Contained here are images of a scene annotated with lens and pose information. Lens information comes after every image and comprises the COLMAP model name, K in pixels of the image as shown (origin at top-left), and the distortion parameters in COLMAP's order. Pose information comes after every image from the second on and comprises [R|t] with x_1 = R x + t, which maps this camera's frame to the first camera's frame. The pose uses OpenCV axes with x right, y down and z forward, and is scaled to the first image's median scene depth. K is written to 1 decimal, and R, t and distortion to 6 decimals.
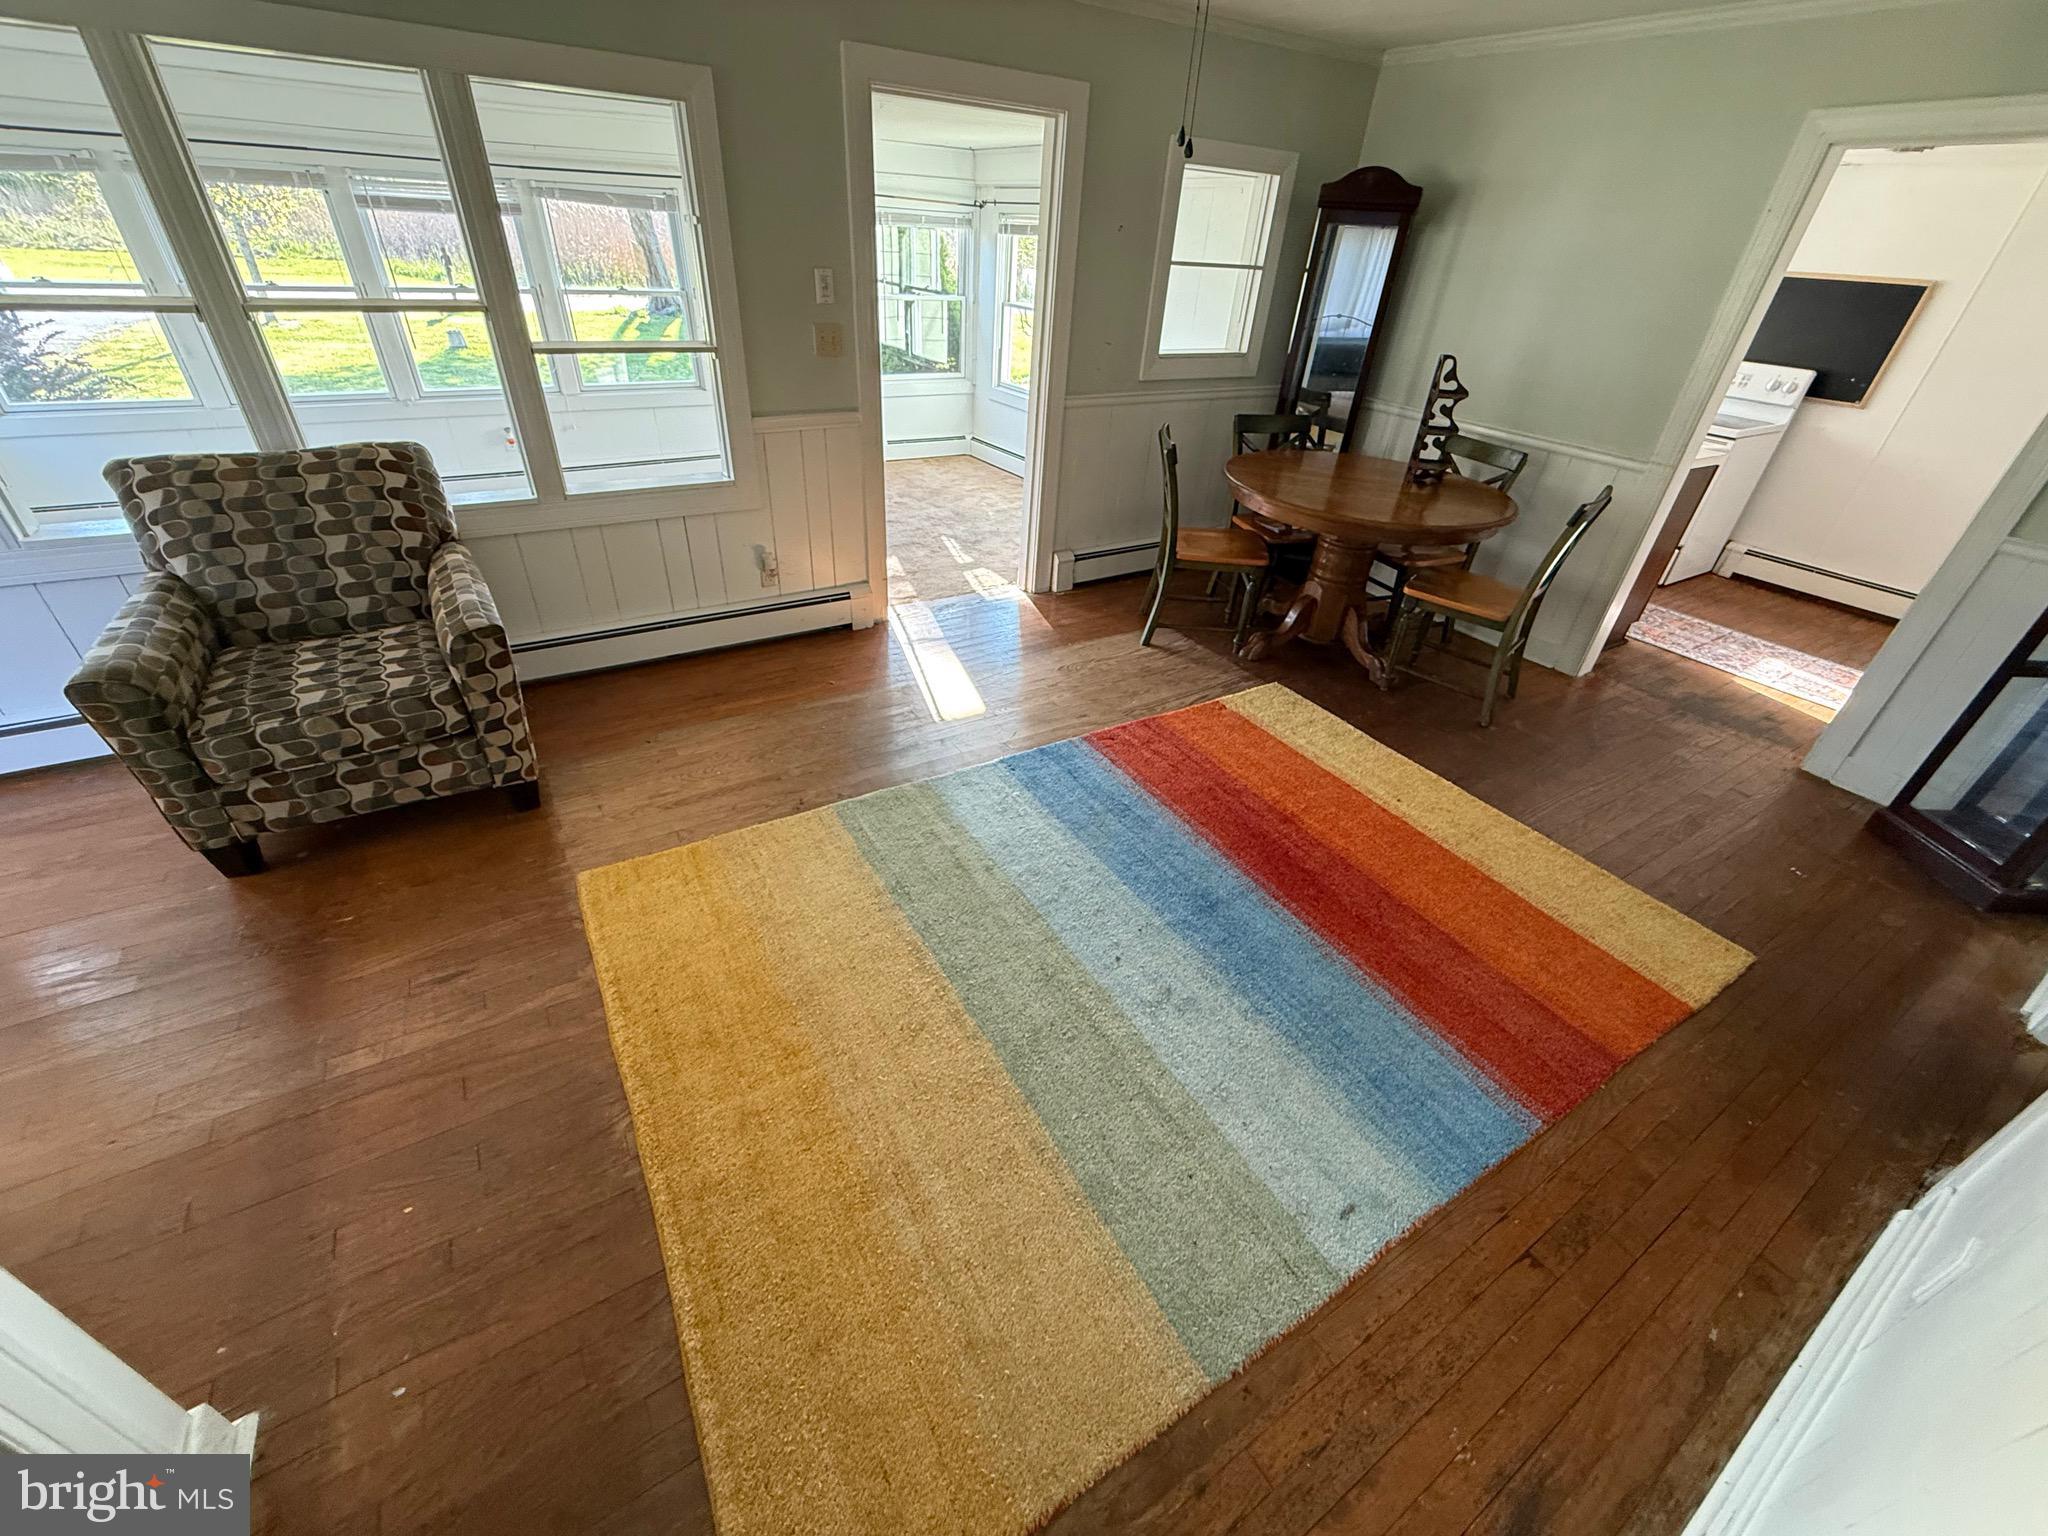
lens RADIAL K [[815.7, 0, 1017.0], [0, 815.7, 770.5], [0, 0, 1]] dist [0.001758, -0.000330]
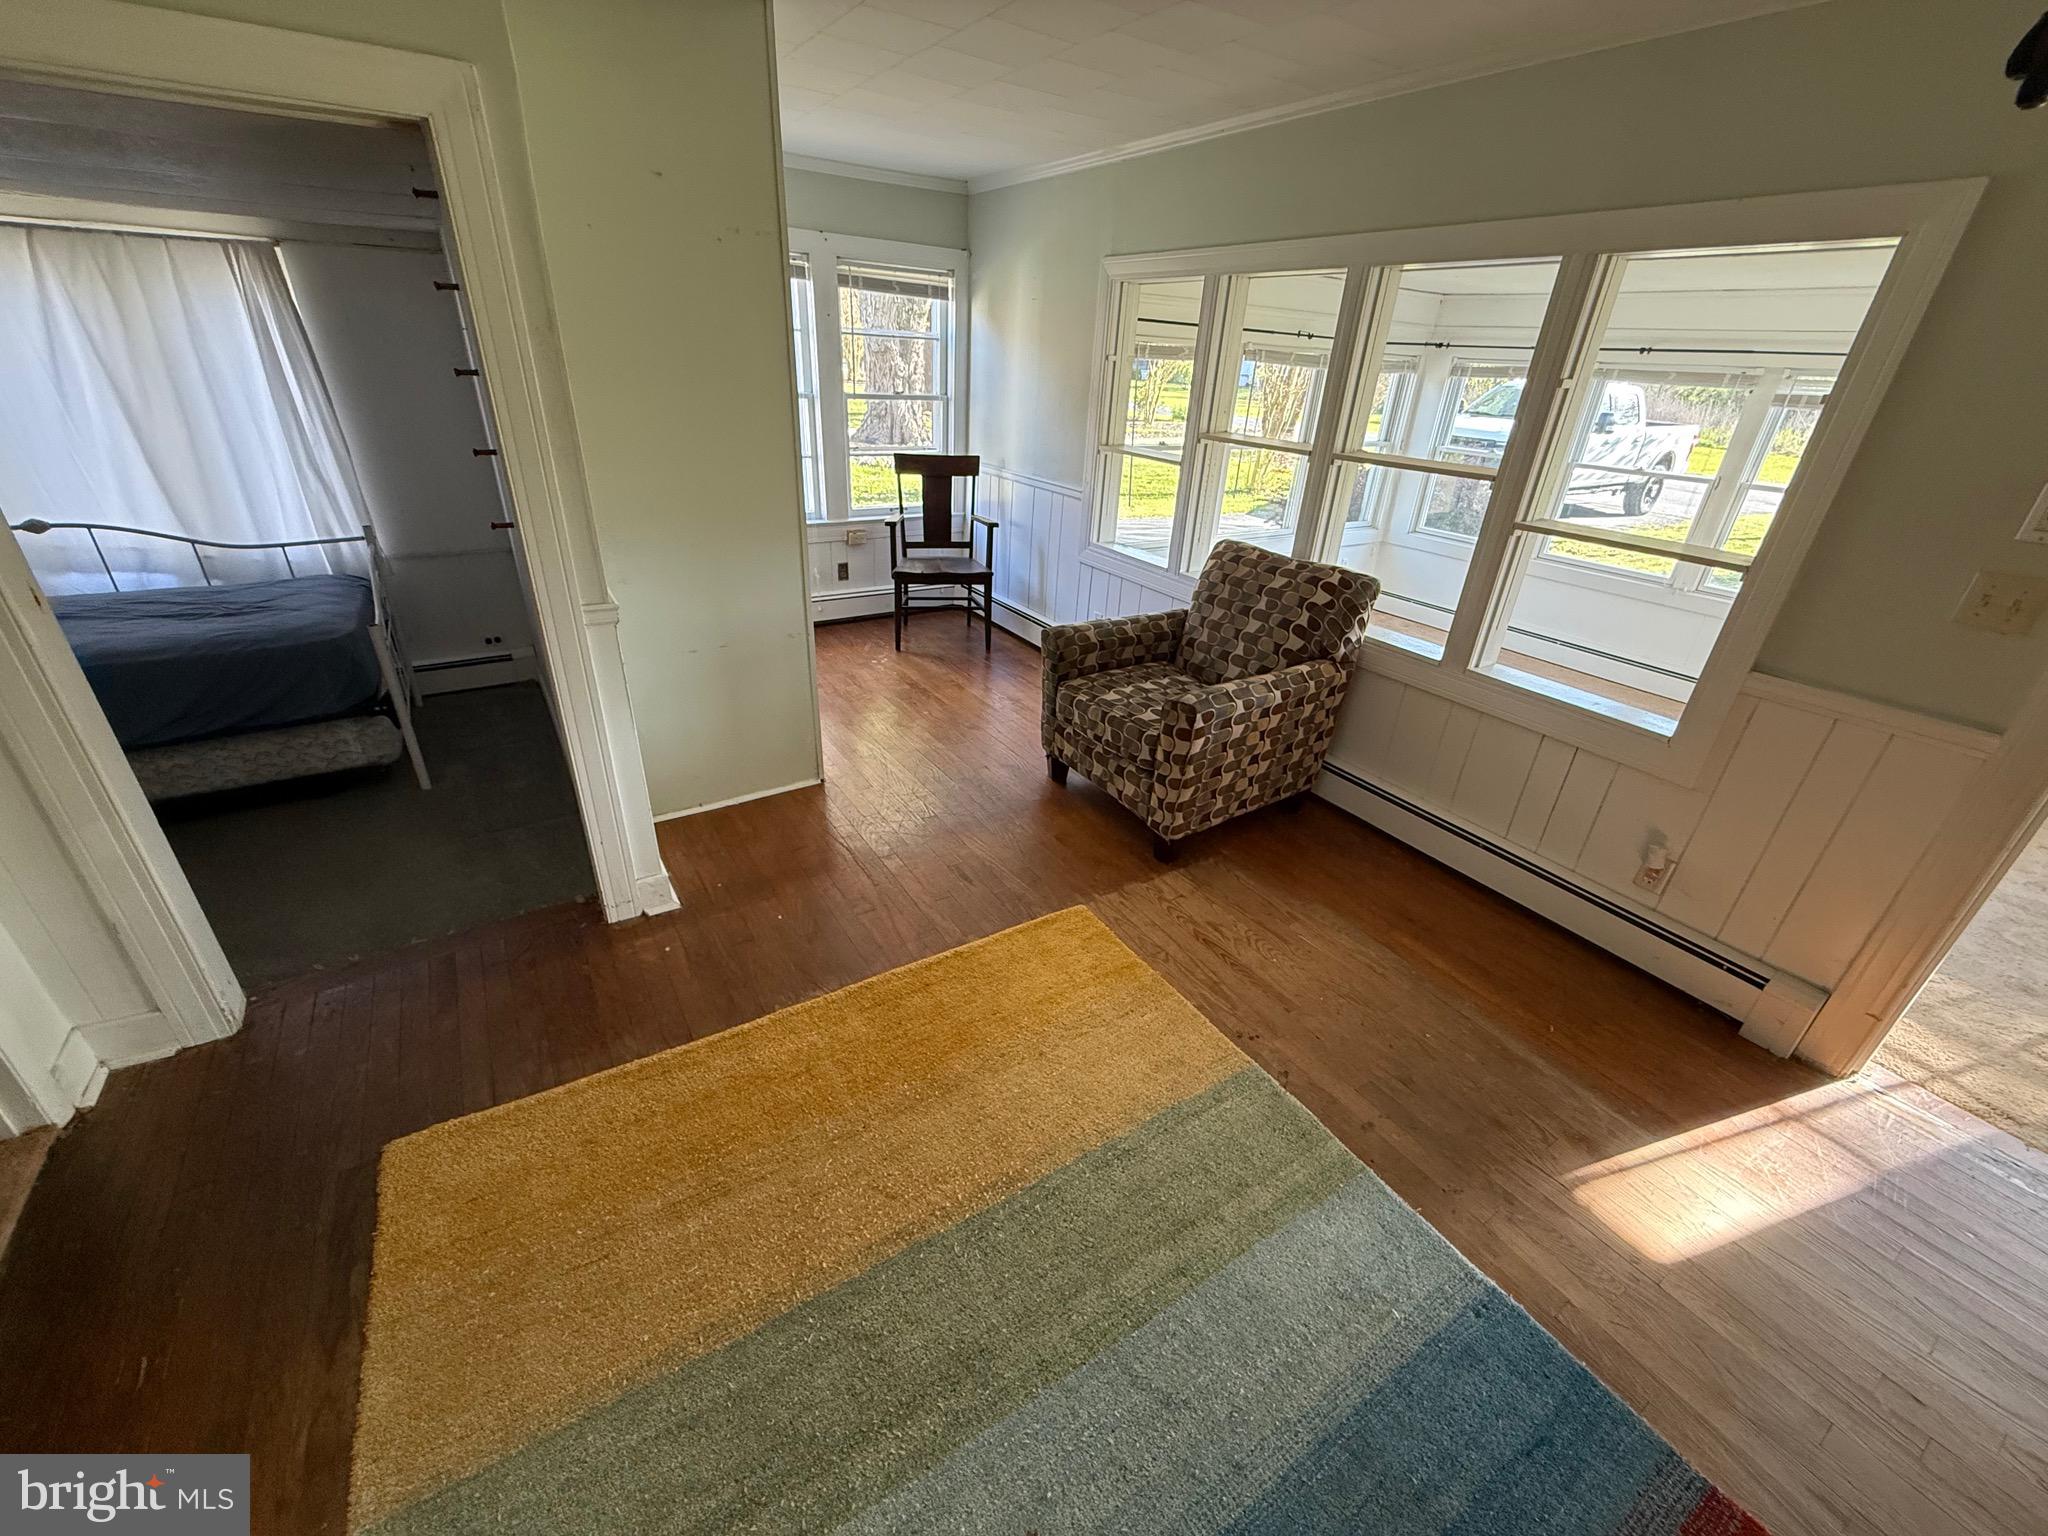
lens RADIAL K [[815.7, 0, 1018.7], [0, 815.7, 767.8], [0, 0, 1]] dist [0.001758, -0.000330]
pose [[0.012152, 0.408565, -0.912649, 0.286601], [-0.588668, 0.740711, 0.323755, -0.225258], [0.808283, 0.533313, 0.249510, 0.372478]]
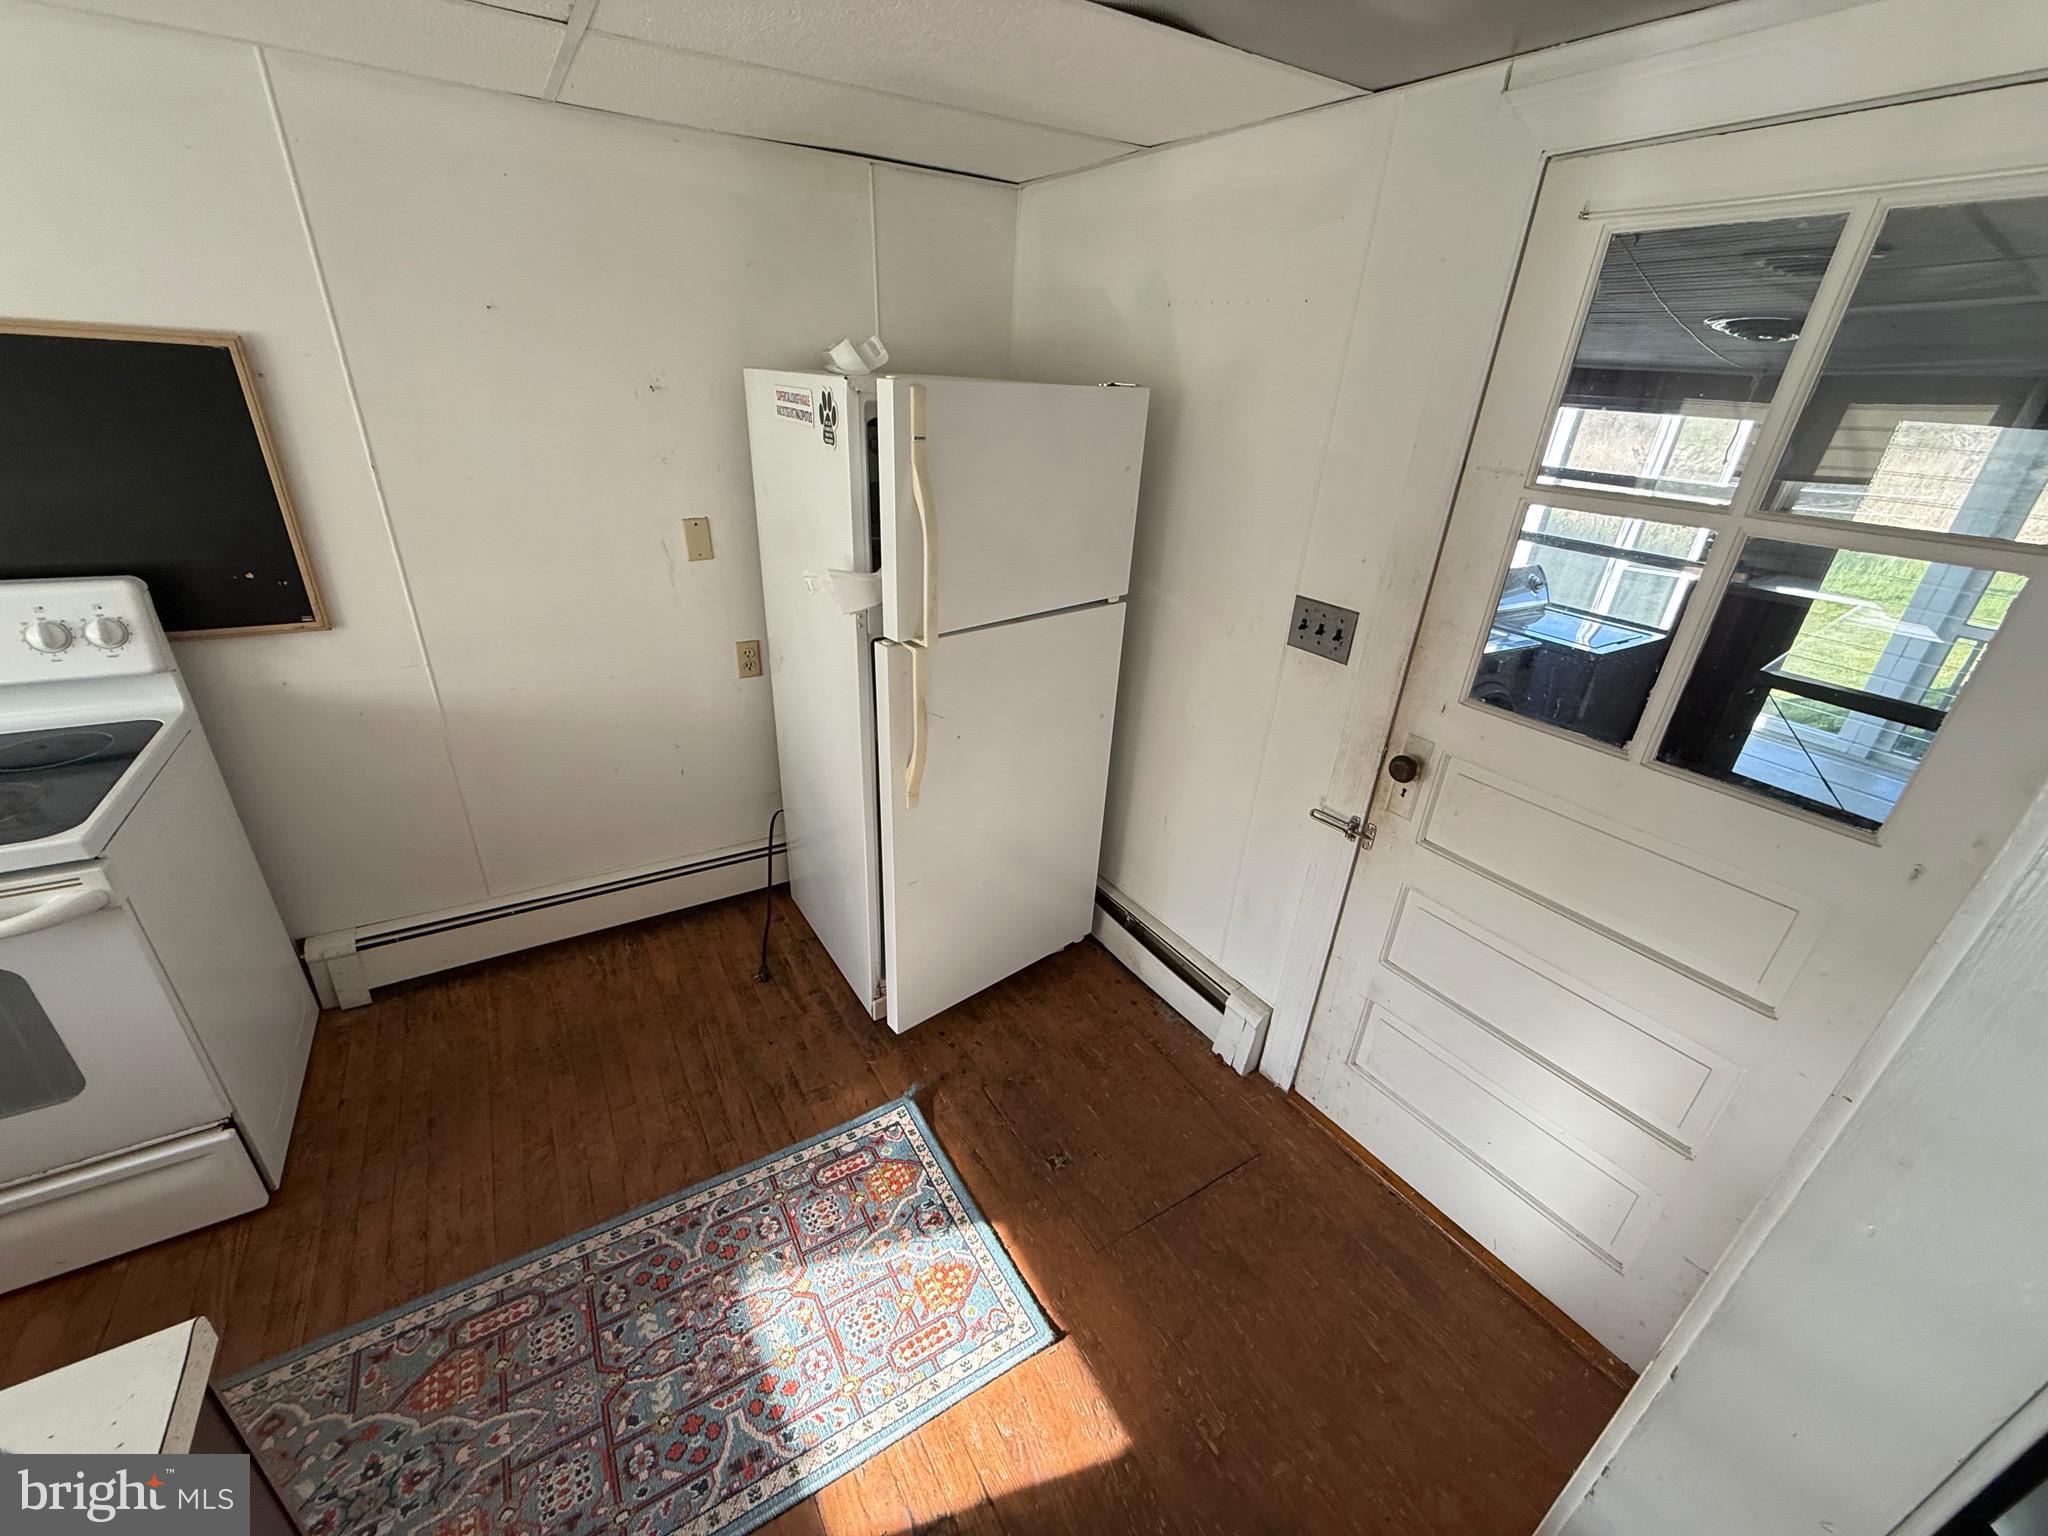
lens RADIAL K [[815.7, 0, 1015.5], [0, 815.7, 768.6], [0, 0, 1]] dist [0.001758, -0.000330]
pose [[0.024021, -0.478112, 0.877971, 0.875706], [0.504915, 0.763783, 0.402115, -0.519058], [-0.862835, 0.433641, 0.259753, 0.845527]]
